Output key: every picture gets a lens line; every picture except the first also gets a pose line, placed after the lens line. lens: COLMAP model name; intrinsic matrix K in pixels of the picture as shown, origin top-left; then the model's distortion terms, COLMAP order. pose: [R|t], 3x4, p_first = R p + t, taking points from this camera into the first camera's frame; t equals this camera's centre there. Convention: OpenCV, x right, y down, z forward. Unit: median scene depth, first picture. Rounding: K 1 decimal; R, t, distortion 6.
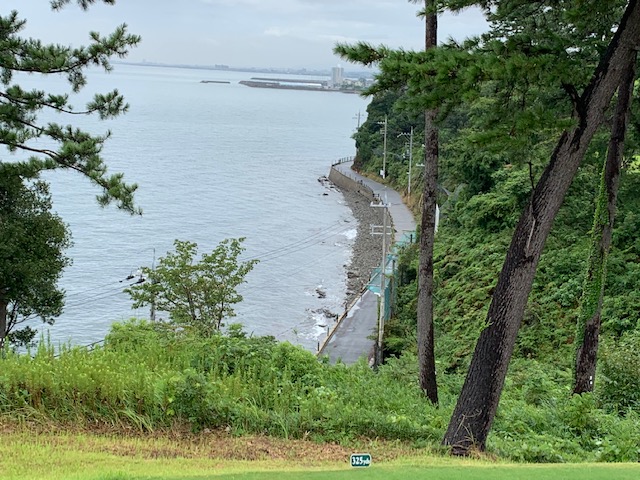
lens RADIAL K [[945.4, 0, 320.3], [0, 945.4, 239.1], [0, 0, 1]] dist [-0.027938, 0.000000]
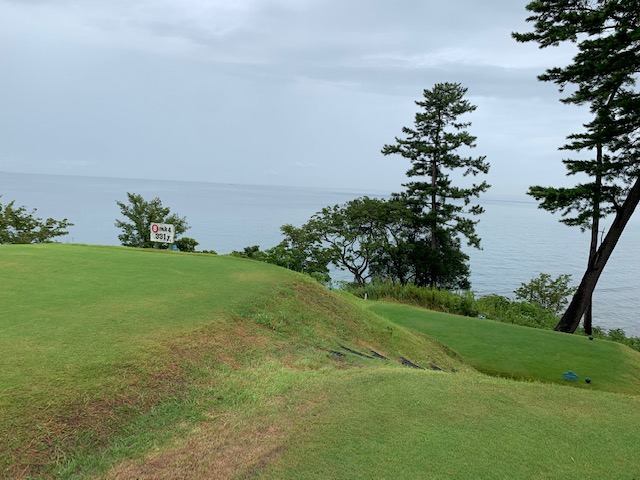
lens RADIAL K [[483.9, 0, 320.1], [0, 483.9, 241.0], [0, 0, 1]] dist [0.001050, -0.000151]
pose [[0.718051, 0.051449, -0.694087, 0.430834], [-0.117905, 0.991842, -0.048456, 0.069876], [0.685931, 0.116630, 0.718259, -0.314245]]
